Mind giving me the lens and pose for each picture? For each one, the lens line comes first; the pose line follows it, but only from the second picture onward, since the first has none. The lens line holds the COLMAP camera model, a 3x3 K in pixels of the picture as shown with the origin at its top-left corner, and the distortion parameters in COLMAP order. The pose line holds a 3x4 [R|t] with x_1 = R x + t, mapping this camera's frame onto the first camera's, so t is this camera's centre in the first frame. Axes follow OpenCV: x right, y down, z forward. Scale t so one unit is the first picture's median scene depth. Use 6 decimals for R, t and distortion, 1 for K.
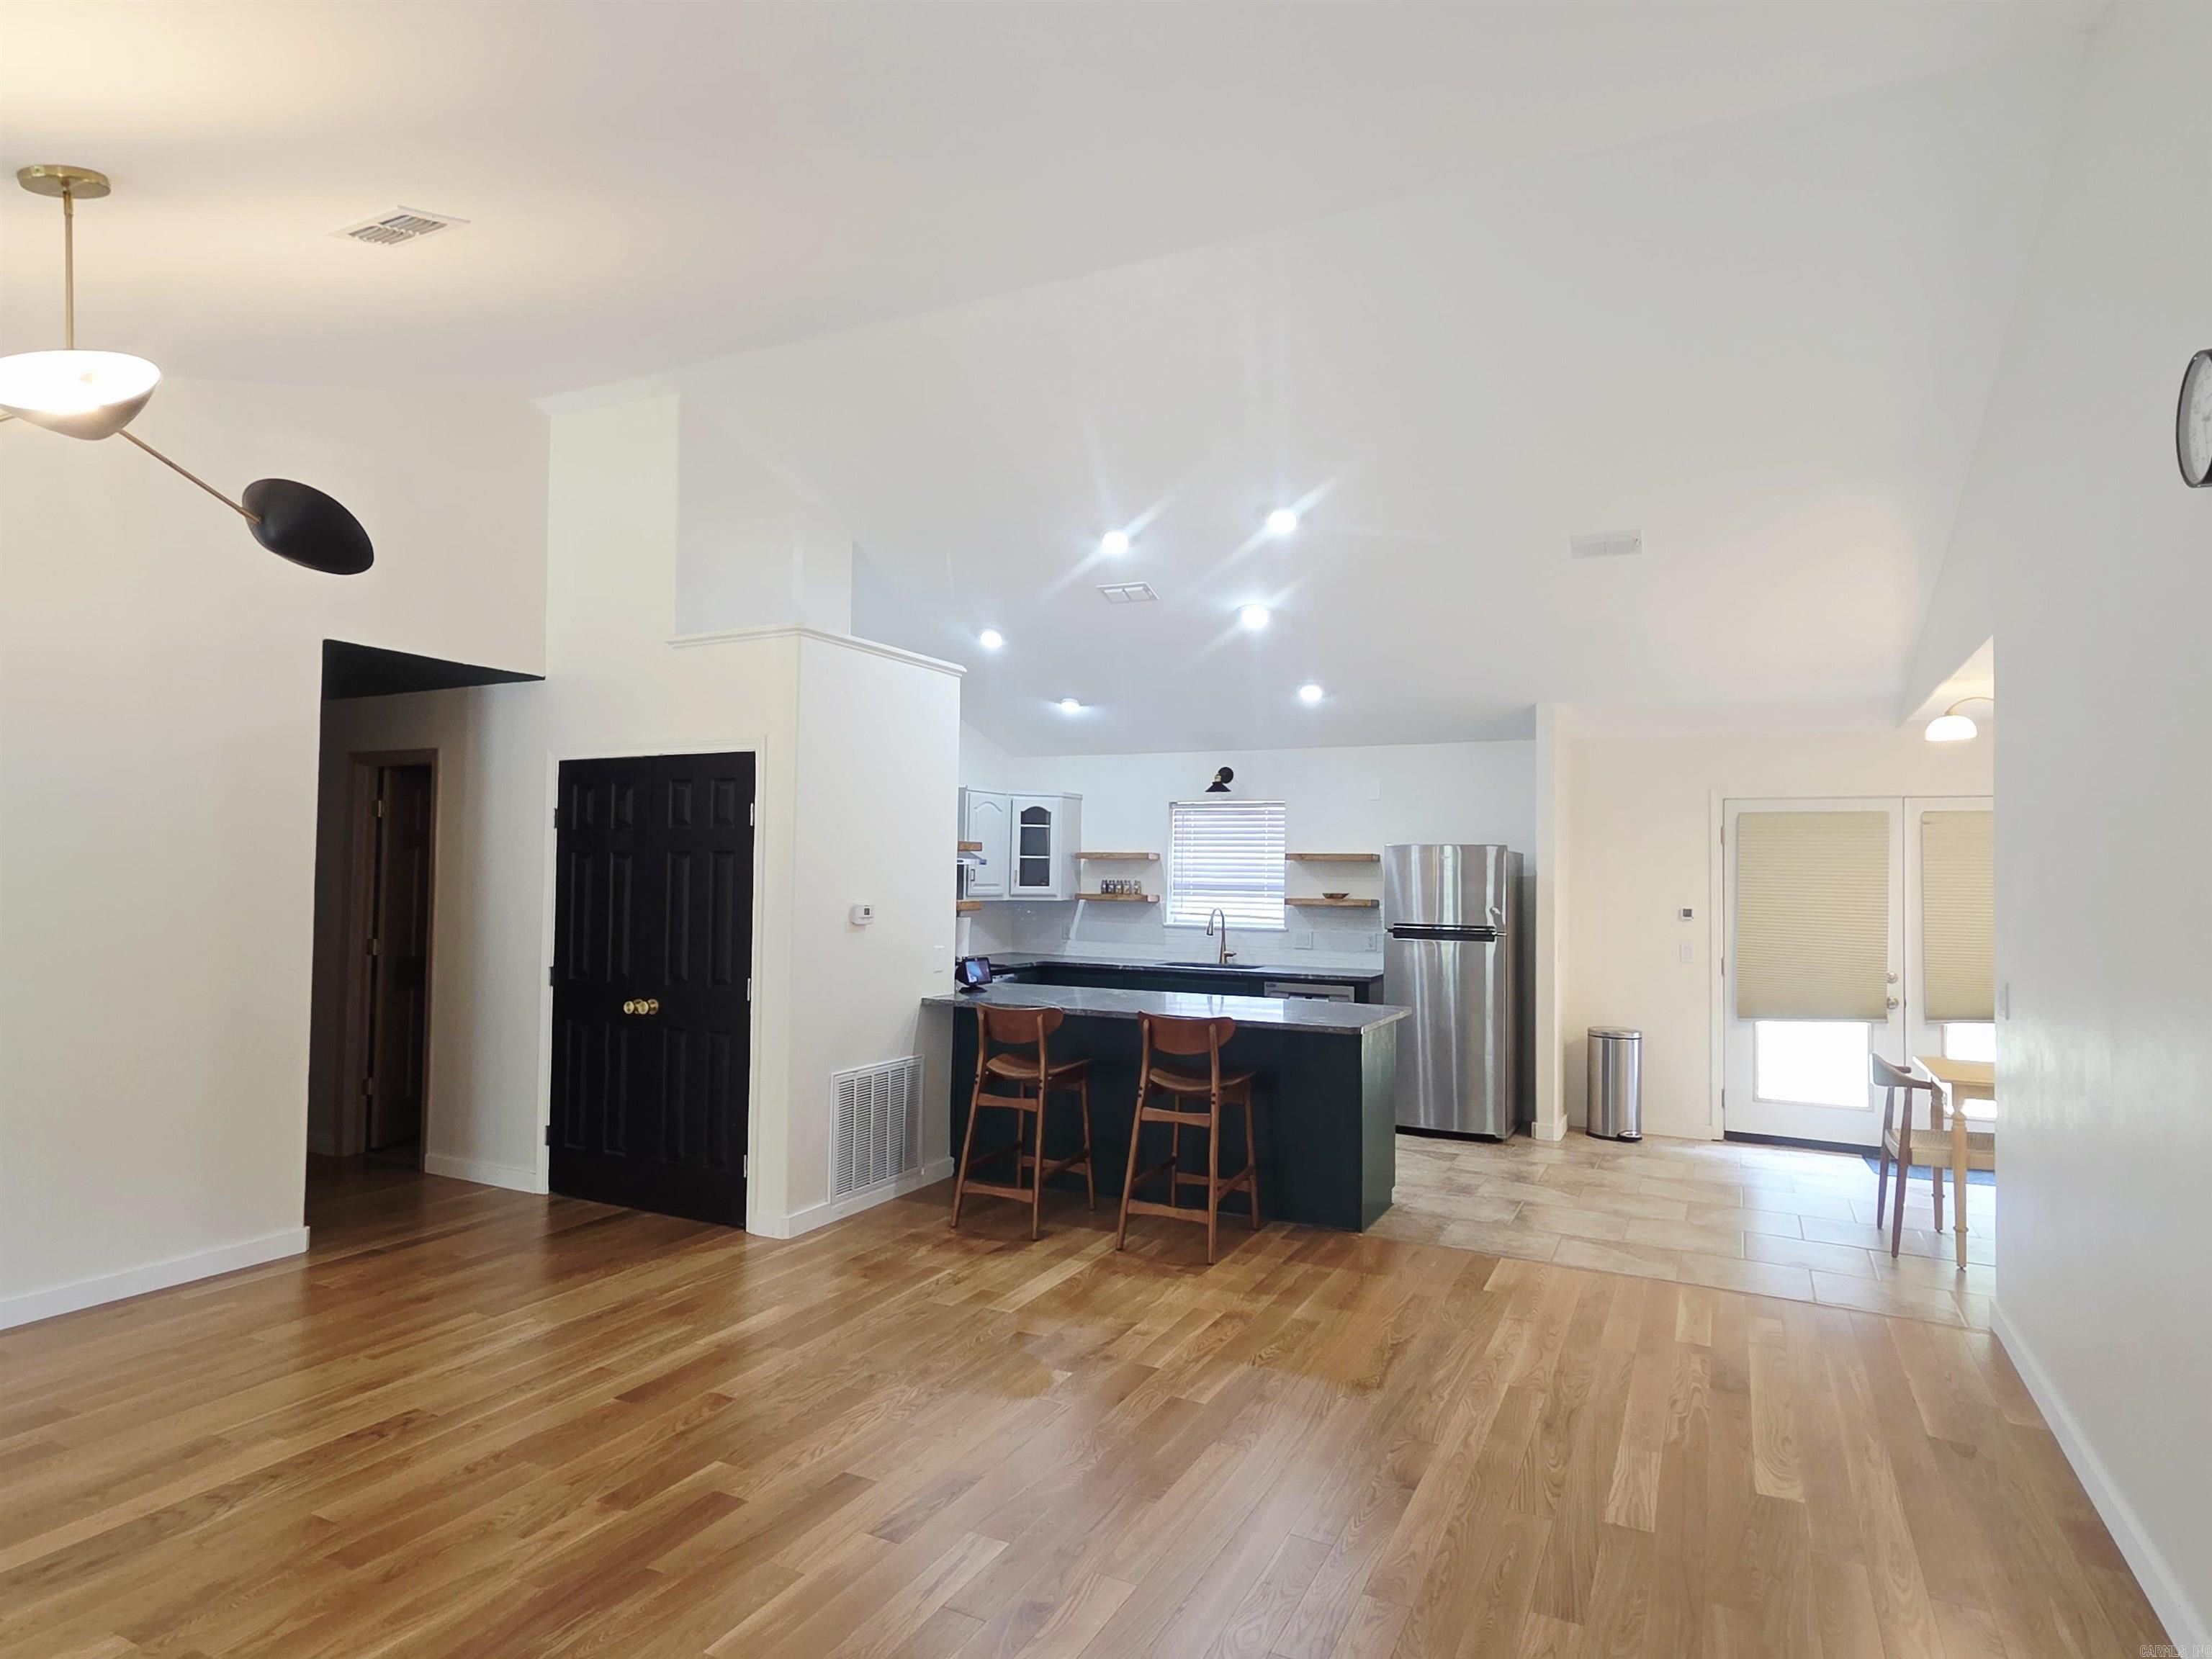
lens RADIAL K [[1245.5, 0, 1096.3], [0, 1245.5, 836.5], [0, 0, 1]] dist [0.009732, -0.001796]
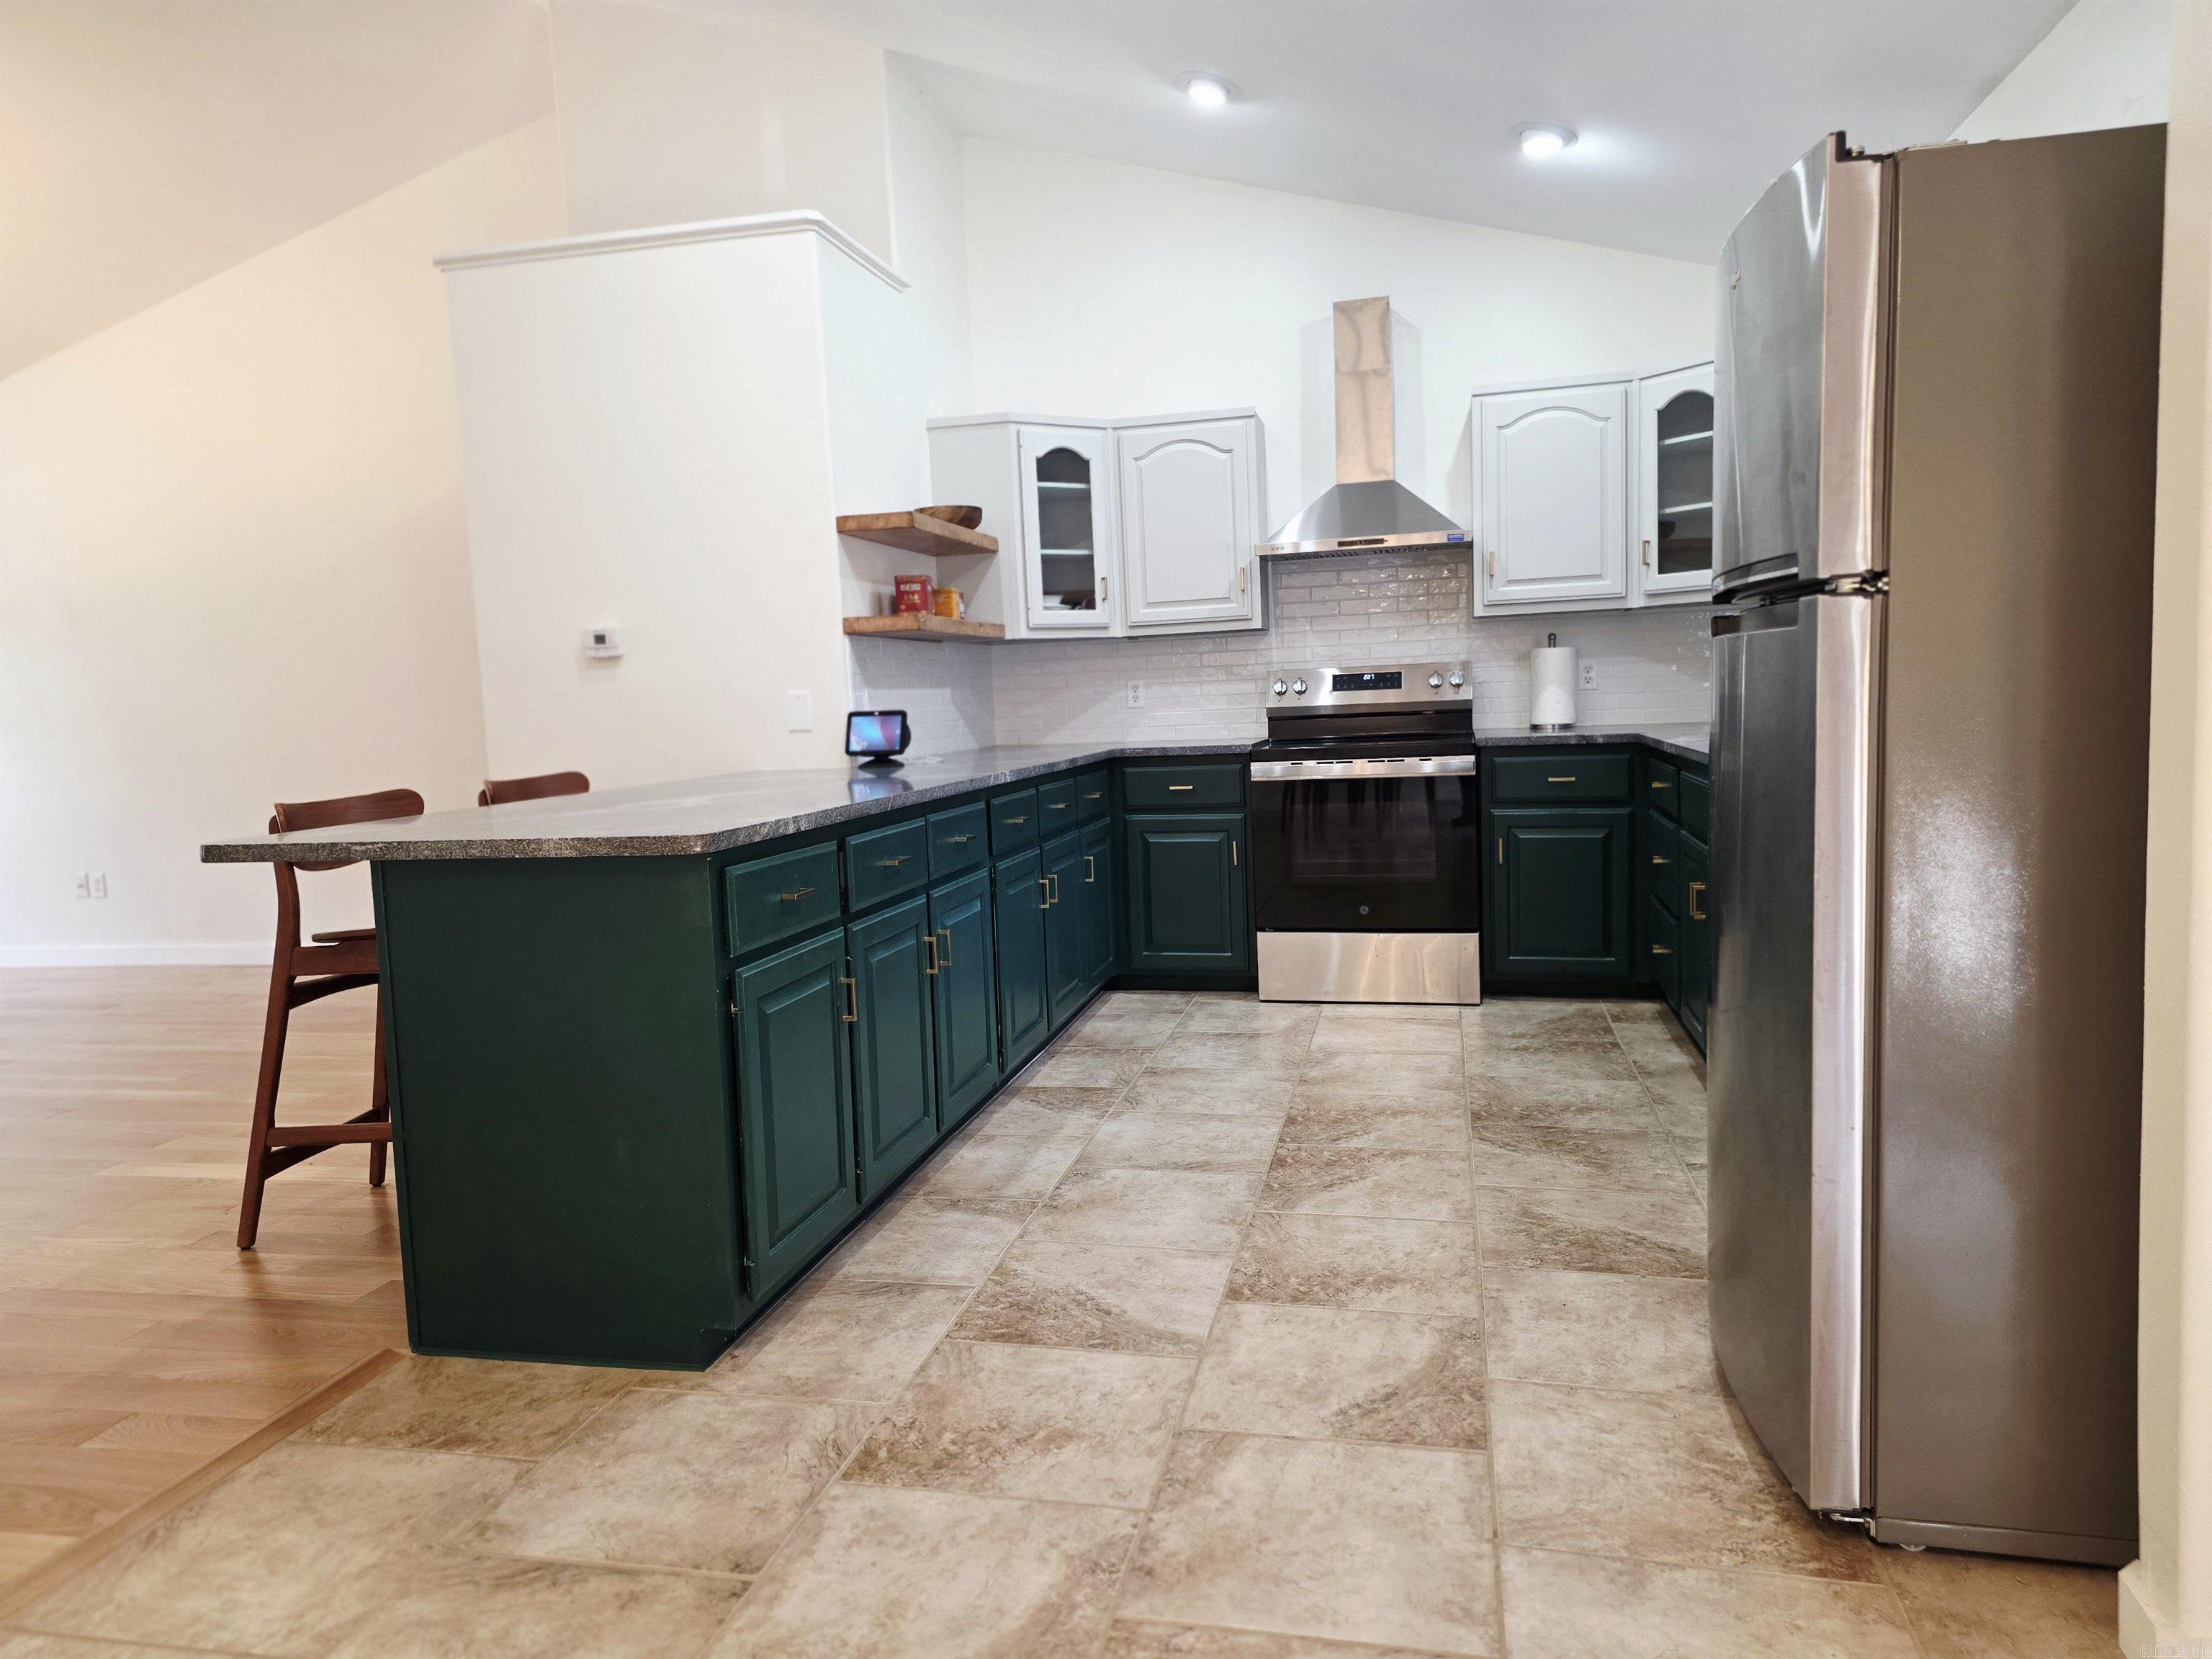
lens RADIAL K [[1457.4, 0, 1098.5], [0, 1457.4, 811.9], [0, 0, 1]] dist [0.070809, -0.053210]
pose [[0.238450, 0.057878, -0.969428, 0.834046], [0.079631, 0.993696, 0.078914, 0.136899], [0.967884, -0.096014, 0.232338, 1.277168]]
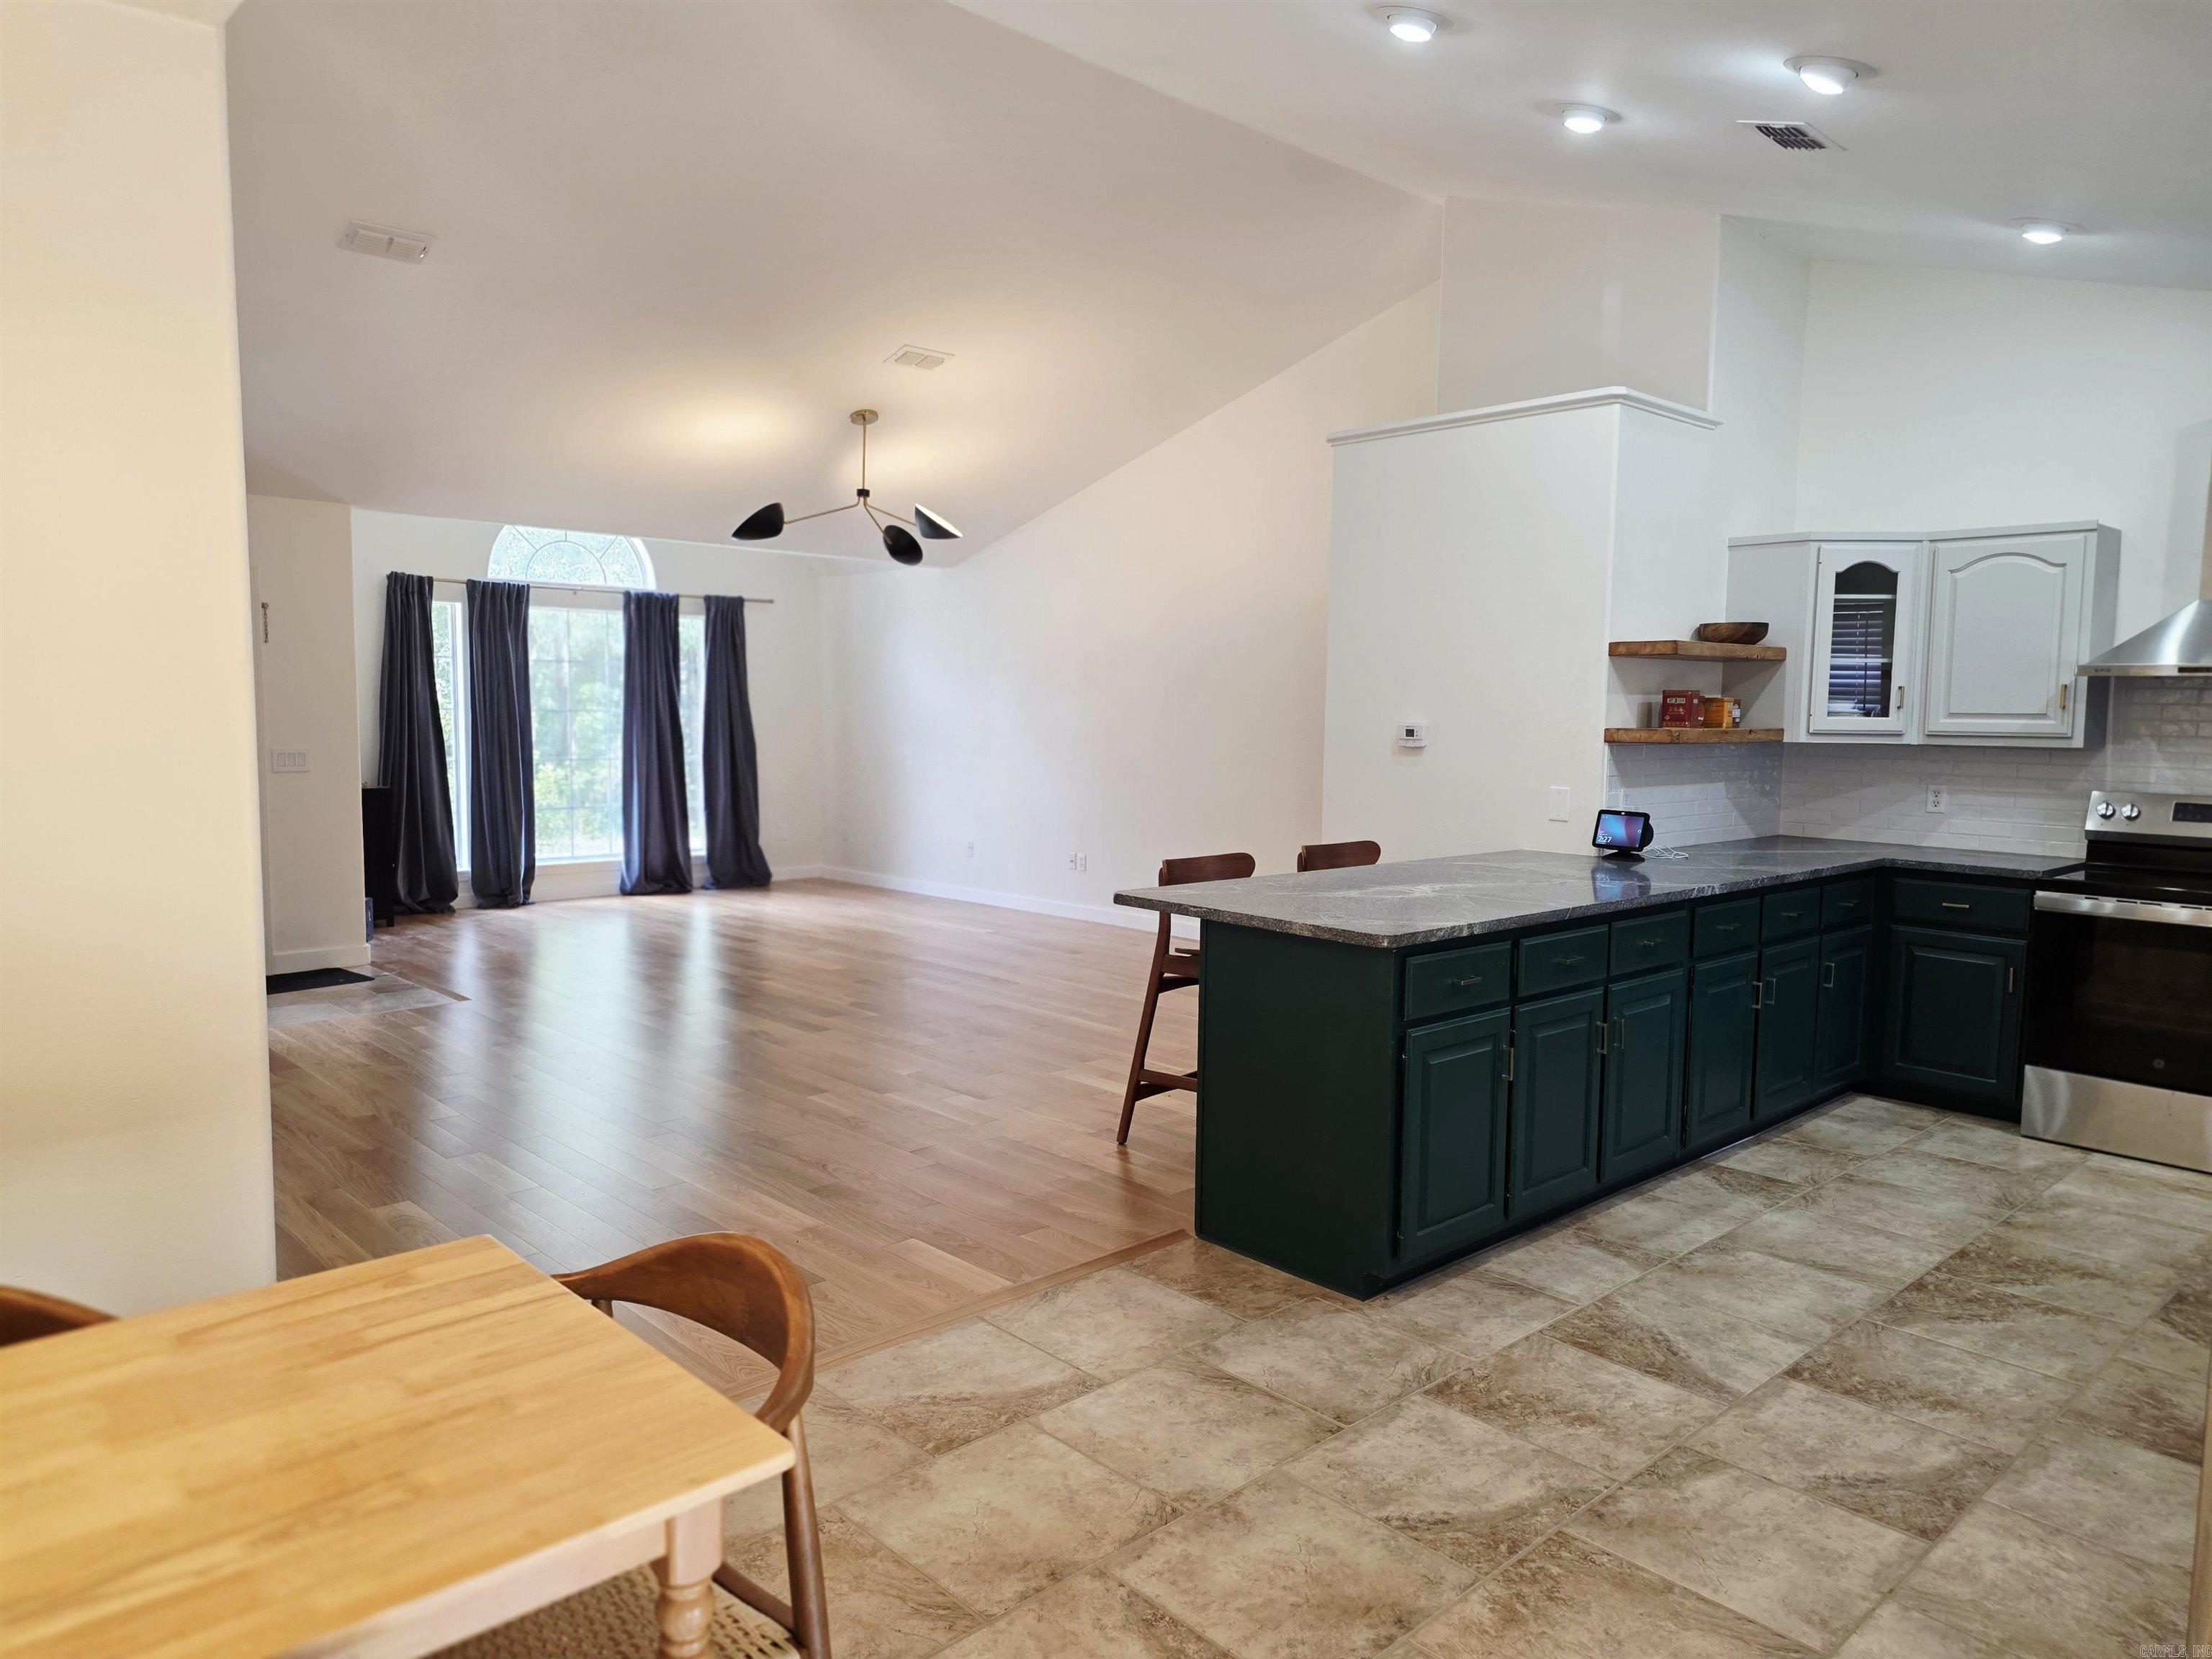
lens RADIAL K [[1457.4, 0, 1119.7], [0, 1457.4, 810.2], [0, 0, 1]] dist [0.070809, -0.053210]
pose [[-0.336376, 0.051659, -0.940310, 1.043745], [0.013107, 0.998654, 0.050176, 0.072904], [0.941636, 0.004553, -0.336601, 1.380295]]
